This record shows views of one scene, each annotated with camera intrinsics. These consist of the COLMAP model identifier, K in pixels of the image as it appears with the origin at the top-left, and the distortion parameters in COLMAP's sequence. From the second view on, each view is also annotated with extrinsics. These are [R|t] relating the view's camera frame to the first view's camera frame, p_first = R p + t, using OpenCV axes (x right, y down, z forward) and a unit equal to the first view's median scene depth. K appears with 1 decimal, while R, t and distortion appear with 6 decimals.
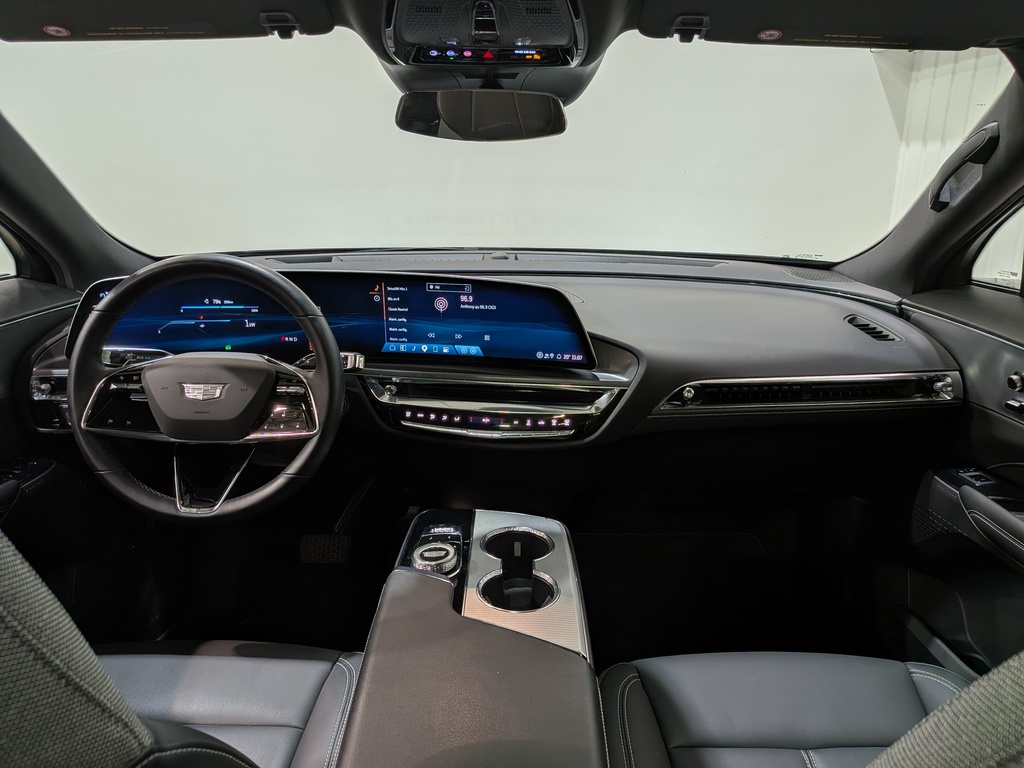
lens RADIAL K [[744.3, 0, 512.0], [0, 744.3, 384.0], [0, 0, 1]] dist [0.093521, -0.175769]
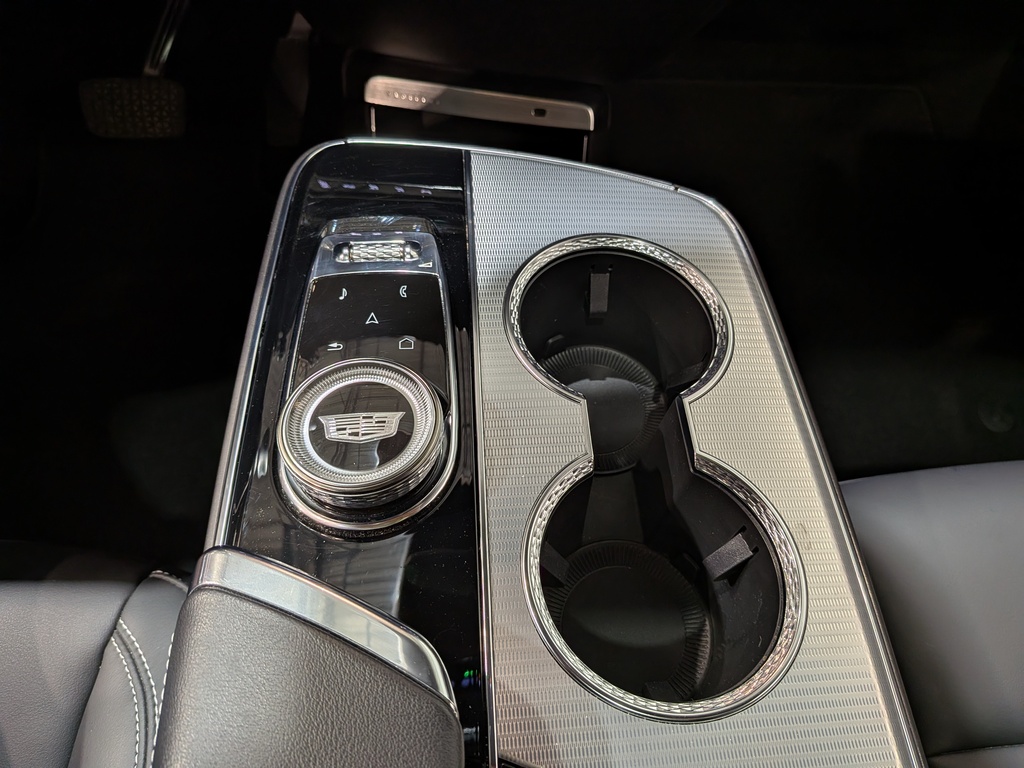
lens RADIAL K [[744.3, 0, 512.0], [0, 744.3, 384.0], [0, 0, 1]] dist [0.093521, -0.175769]
pose [[0.995998, -0.020527, 0.086981, -0.057883], [-0.041511, 0.755647, 0.653662, 0.024171], [-0.079145, -0.654657, 0.751771, 0.637973]]
